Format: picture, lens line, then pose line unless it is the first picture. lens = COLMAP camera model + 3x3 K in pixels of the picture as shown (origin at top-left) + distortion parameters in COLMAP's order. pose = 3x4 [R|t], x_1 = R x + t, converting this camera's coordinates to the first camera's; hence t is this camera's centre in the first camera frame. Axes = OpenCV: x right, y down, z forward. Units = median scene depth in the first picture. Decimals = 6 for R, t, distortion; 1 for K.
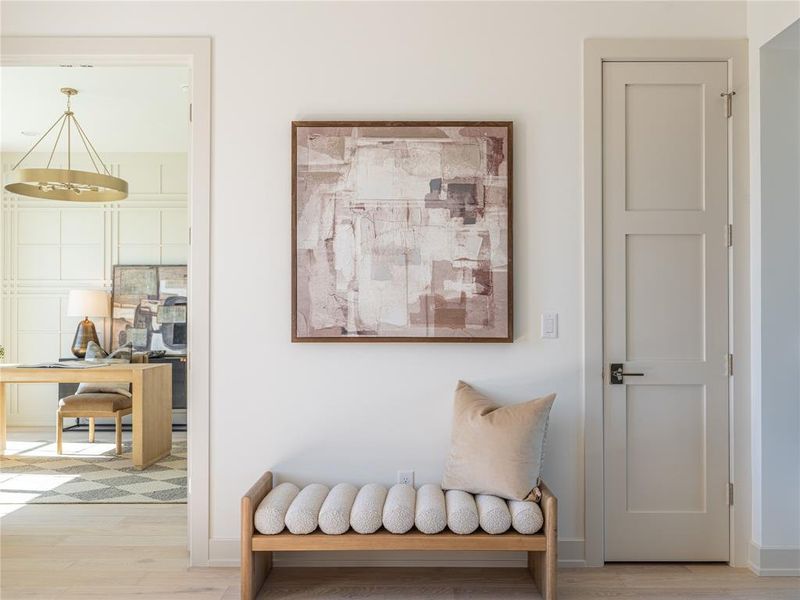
lens RADIAL K [[1090.0, 0, 402.9], [0, 1090.0, 299.0], [0, 0, 1]] dist [-0.001342, 0.000000]
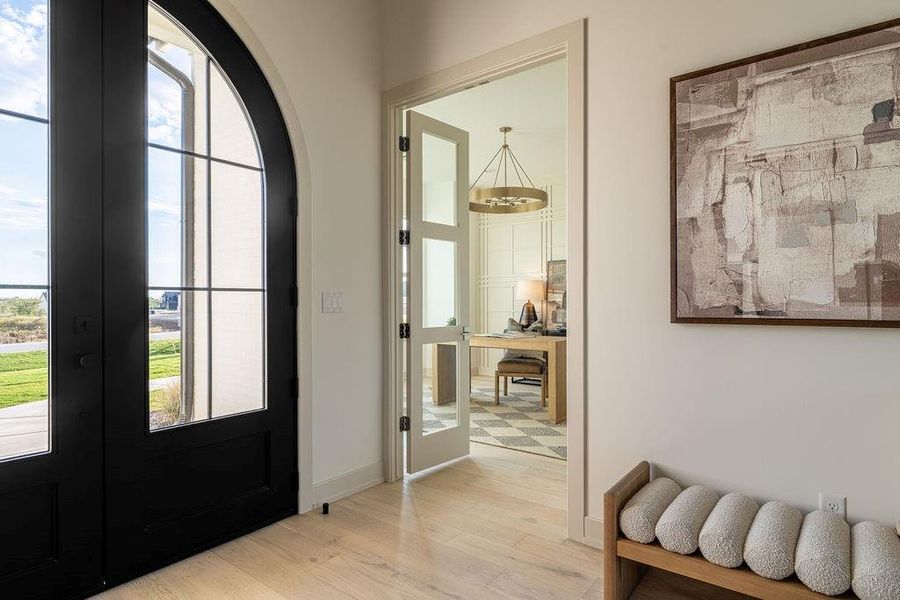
lens RADIAL K [[481.5, 0, 453.9], [0, 481.5, 300.8], [0, 0, 1]] dist [-0.004858, 0.002505]
pose [[0.801582, -0.004070, -0.597871, -0.006629], [0.005261, 0.999986, 0.000247, 0.016582], [0.597862, -0.003343, 0.801592, 0.464816]]
